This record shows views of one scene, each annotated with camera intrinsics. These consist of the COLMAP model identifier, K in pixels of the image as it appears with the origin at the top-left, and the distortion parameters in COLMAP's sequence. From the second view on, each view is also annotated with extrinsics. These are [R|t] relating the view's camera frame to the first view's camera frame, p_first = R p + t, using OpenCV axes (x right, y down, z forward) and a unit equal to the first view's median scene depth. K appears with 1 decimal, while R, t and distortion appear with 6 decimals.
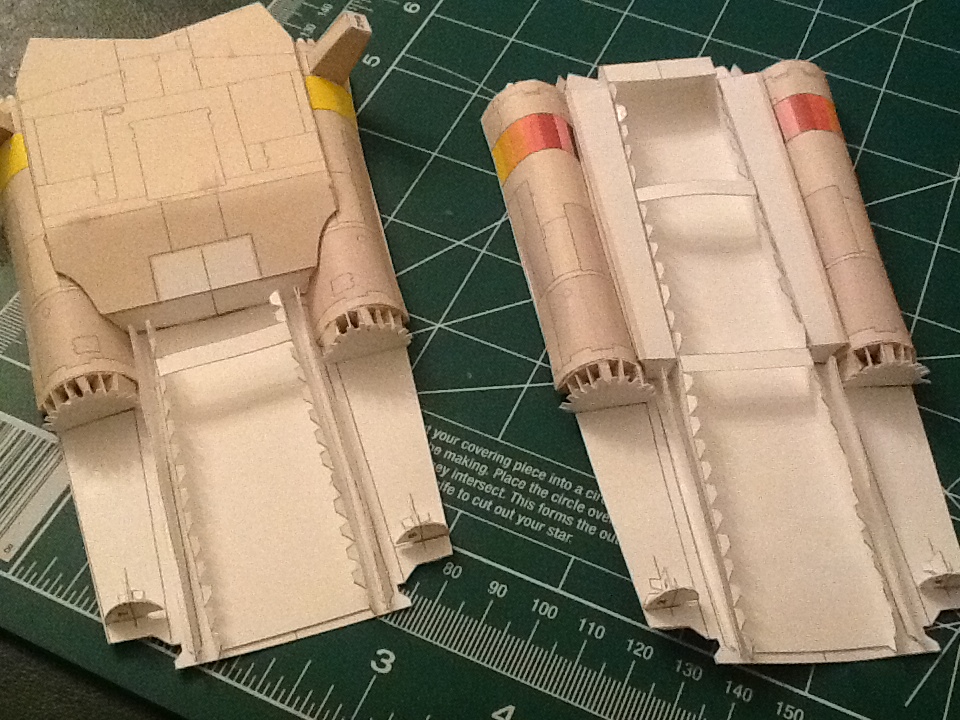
lens RADIAL K [[1183.4, 0, 480.0], [0, 1183.4, 360.0], [0, 0, 1]] dist [-0.005961, -0.001063]
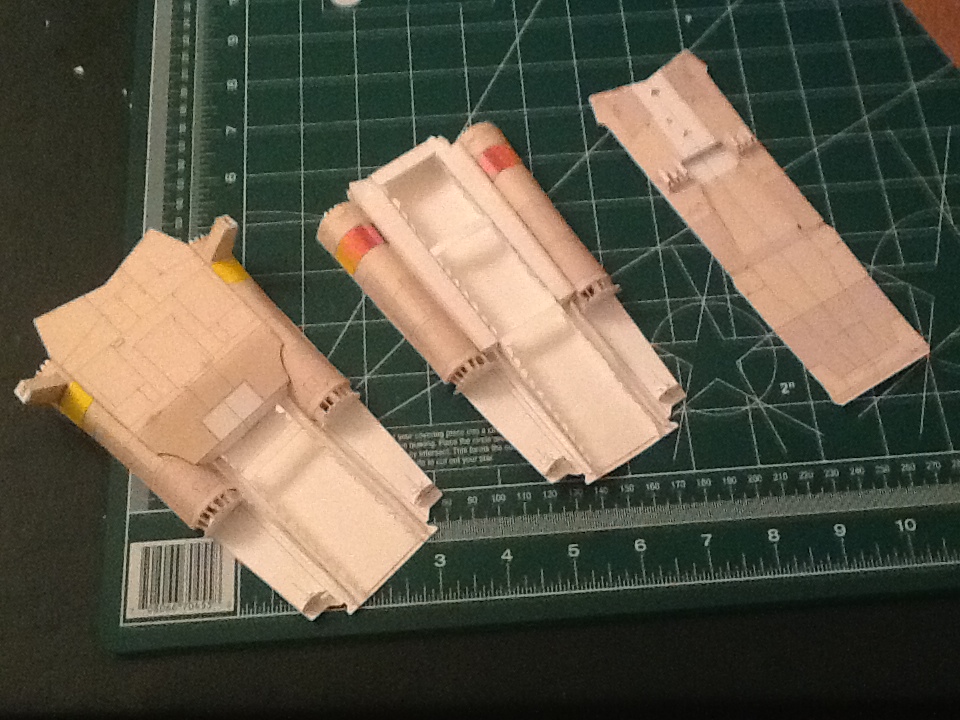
lens RADIAL K [[1183.4, 0, 480.0], [0, 1183.4, 360.0], [0, 0, 1]] dist [-0.005961, -0.001063]
pose [[0.879029, -0.445301, 0.170337, -0.188088], [0.403782, 0.885301, 0.230655, -0.419727], [-0.253510, -0.133974, 0.958010, -0.769336]]
